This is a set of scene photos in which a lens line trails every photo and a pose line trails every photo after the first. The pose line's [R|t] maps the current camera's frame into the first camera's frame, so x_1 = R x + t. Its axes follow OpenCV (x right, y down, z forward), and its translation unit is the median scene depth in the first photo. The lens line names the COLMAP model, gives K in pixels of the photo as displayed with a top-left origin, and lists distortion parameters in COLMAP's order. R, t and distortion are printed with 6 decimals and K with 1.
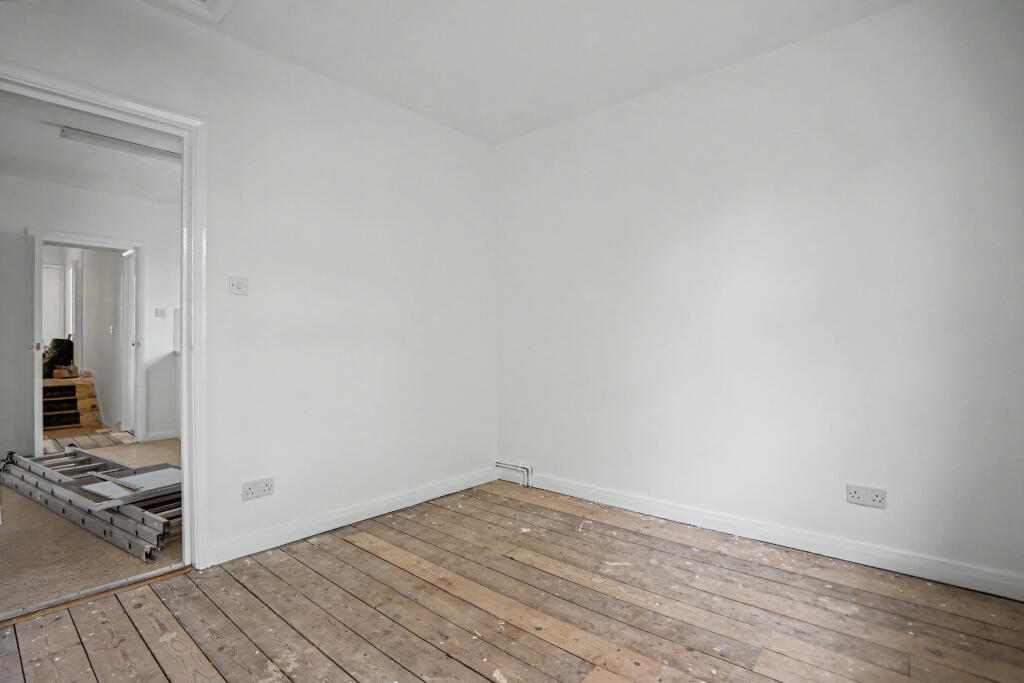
lens RADIAL K [[486.5, 0, 510.6], [0, 486.5, 339.6], [0, 0, 1]] dist [-0.017100, 0.002290]
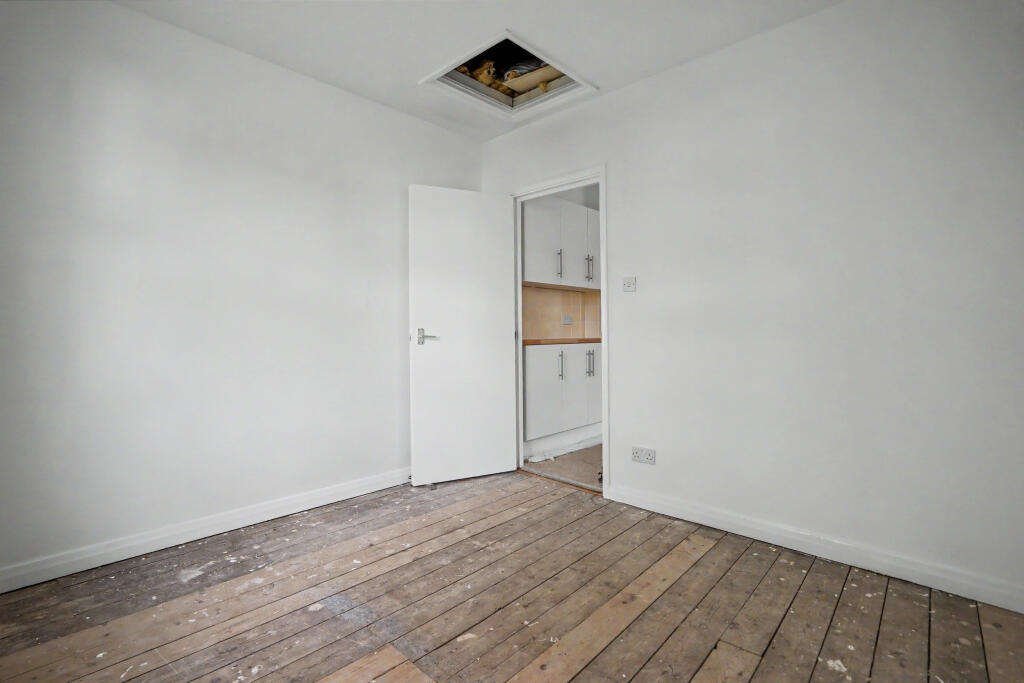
lens RADIAL K [[486.5, 0, 511.3], [0, 486.5, 338.1], [0, 0, 1]] dist [-0.017100, 0.002290]
pose [[-0.035537, 0.016921, -0.999225, 0.737268], [0.005706, 0.999844, 0.016729, 0.001360], [0.999352, -0.005107, -0.035628, 0.796658]]
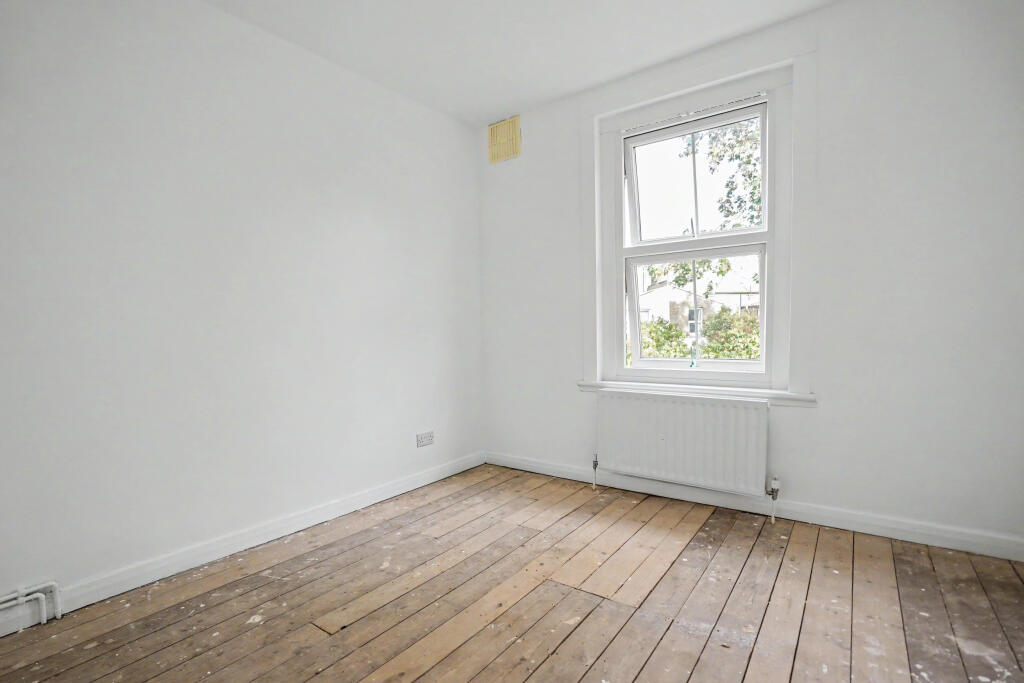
lens RADIAL K [[486.5, 0, 511.6], [0, 486.5, 337.1], [0, 0, 1]] dist [-0.017100, 0.002290]
pose [[-0.073022, 0.000653, 0.997330, -0.815860], [0.018204, 0.999834, 0.000679, 0.009145], [-0.997164, 0.018205, -0.073022, 0.849211]]
